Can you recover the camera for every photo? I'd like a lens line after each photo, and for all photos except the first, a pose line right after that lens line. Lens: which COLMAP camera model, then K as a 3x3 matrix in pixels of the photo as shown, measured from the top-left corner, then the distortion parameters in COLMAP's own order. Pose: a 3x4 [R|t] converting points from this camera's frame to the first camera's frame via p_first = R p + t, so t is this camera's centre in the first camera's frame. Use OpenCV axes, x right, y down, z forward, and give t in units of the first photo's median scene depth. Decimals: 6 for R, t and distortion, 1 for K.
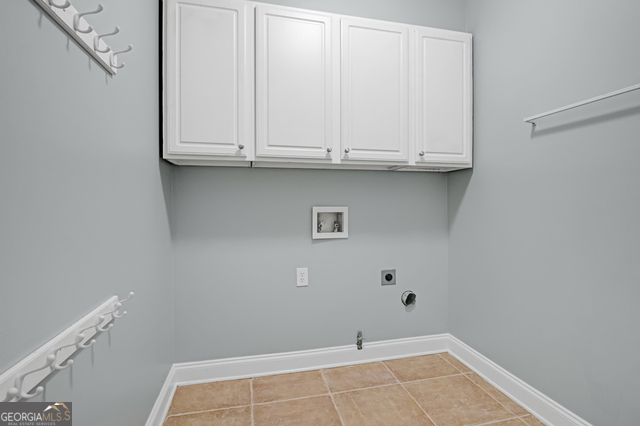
lens RADIAL K [[312.8, 0, 326.3], [0, 312.8, 212.2], [0, 0, 1]] dist [-0.014285, -0.006800]
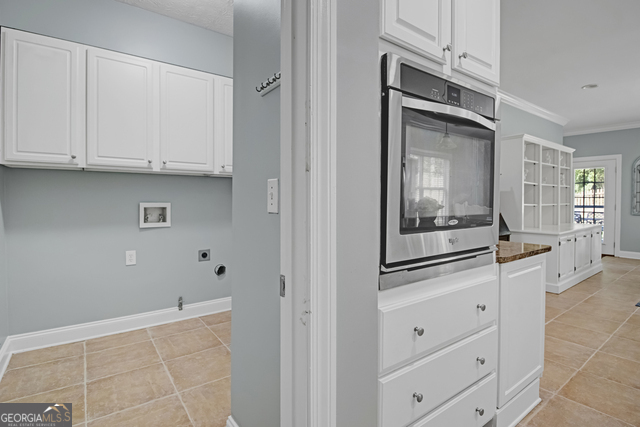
lens RADIAL K [[312.8, 0, 307.7], [0, 312.8, 206.8], [0, 0, 1]] dist [-0.014285, -0.006800]
pose [[0.929453, -0.004328, 0.368914, 0.139428], [0.005641, 0.999981, -0.002480, 0.006023], [-0.368897, 0.004386, 0.929460, -0.494555]]
